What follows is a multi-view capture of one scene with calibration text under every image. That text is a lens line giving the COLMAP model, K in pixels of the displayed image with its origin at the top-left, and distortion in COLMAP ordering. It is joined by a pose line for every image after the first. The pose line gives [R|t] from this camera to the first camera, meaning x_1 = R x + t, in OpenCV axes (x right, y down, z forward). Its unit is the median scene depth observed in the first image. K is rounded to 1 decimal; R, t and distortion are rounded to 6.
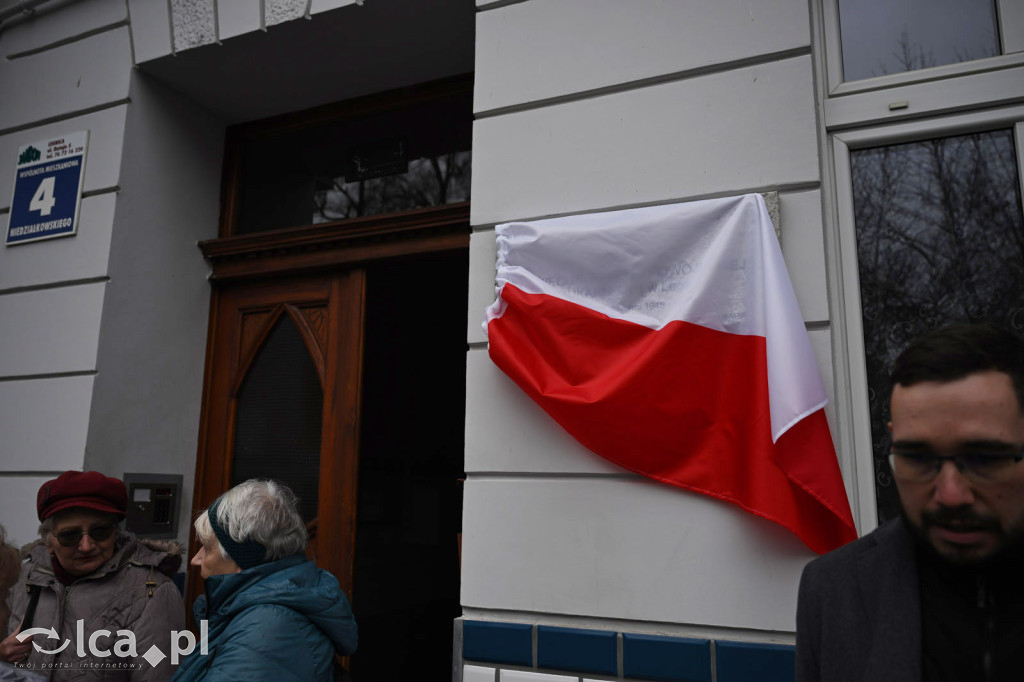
lens RADIAL K [[775.8, 0, 505.7], [0, 775.8, 343.7], [0, 0, 1]] dist [-0.003390, 0.003426]
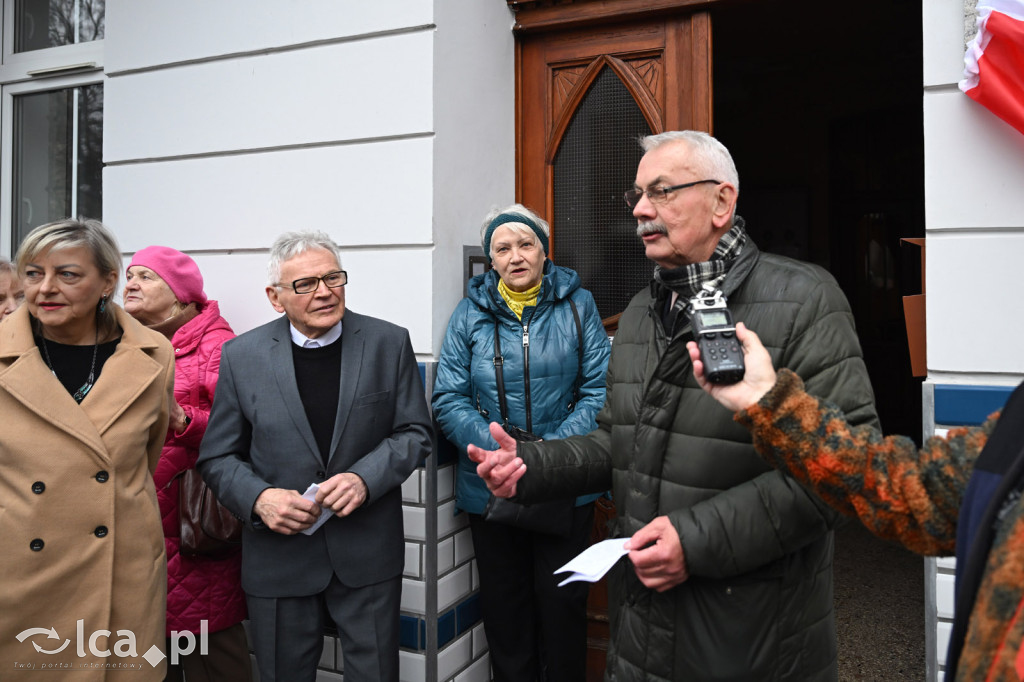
lens RADIAL K [[823.4, 0, 621.4], [0, 823.4, 272.5], [0, 0, 1]] dist [0.000145, -0.000394]
pose [[0.999814, -0.018310, 0.006061, -0.295323], [0.016922, 0.983568, 0.179741, 0.024551], [-0.009253, -0.179605, 0.983695, 0.028416]]
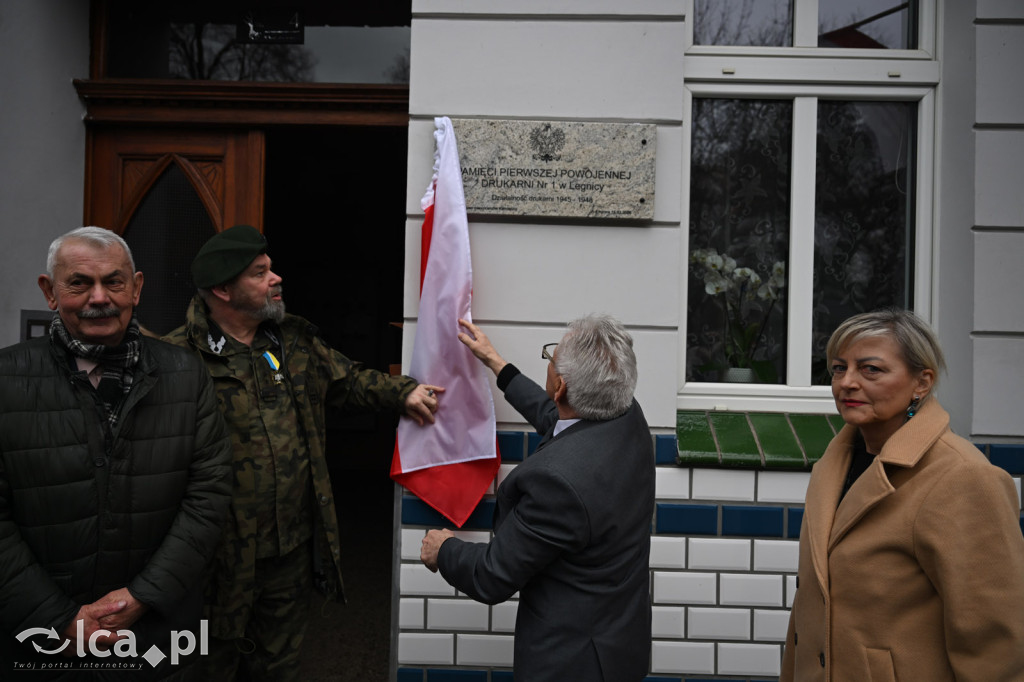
lens RADIAL K [[680.4, 0, 509.3], [0, 680.4, 343.0], [0, 0, 1]] dist [-0.000650, -0.000005]
pose [[0.927600, 0.011901, 0.373387, -0.216948], [-0.084693, 0.980168, 0.179160, -0.005294], [-0.363849, -0.197812, 0.910211, -0.058218]]
